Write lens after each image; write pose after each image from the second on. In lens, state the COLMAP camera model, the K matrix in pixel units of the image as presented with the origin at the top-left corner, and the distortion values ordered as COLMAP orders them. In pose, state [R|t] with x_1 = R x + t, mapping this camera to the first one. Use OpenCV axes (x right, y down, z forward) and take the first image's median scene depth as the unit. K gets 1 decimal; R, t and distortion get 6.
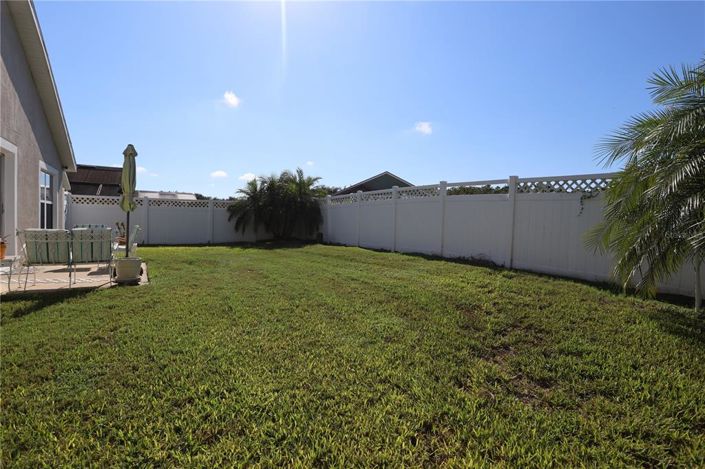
lens RADIAL K [[341.1, 0, 350.4], [0, 341.1, 230.1], [0, 0, 1]] dist [-0.077276, 0.033936]
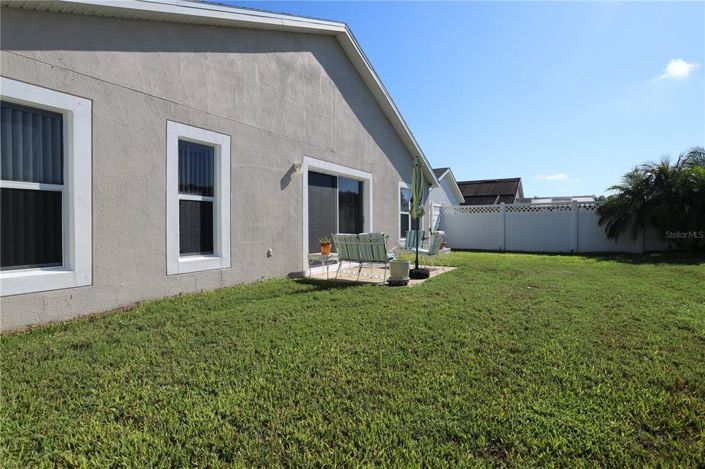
lens RADIAL K [[341.1, 0, 350.4], [0, 341.1, 230.1], [0, 0, 1]] dist [-0.077276, 0.033936]
pose [[0.430368, -0.005326, -0.902638, 0.098904], [-0.011655, 0.999866, -0.011457, -0.000614], [0.902578, 0.015451, 0.430248, 0.123911]]
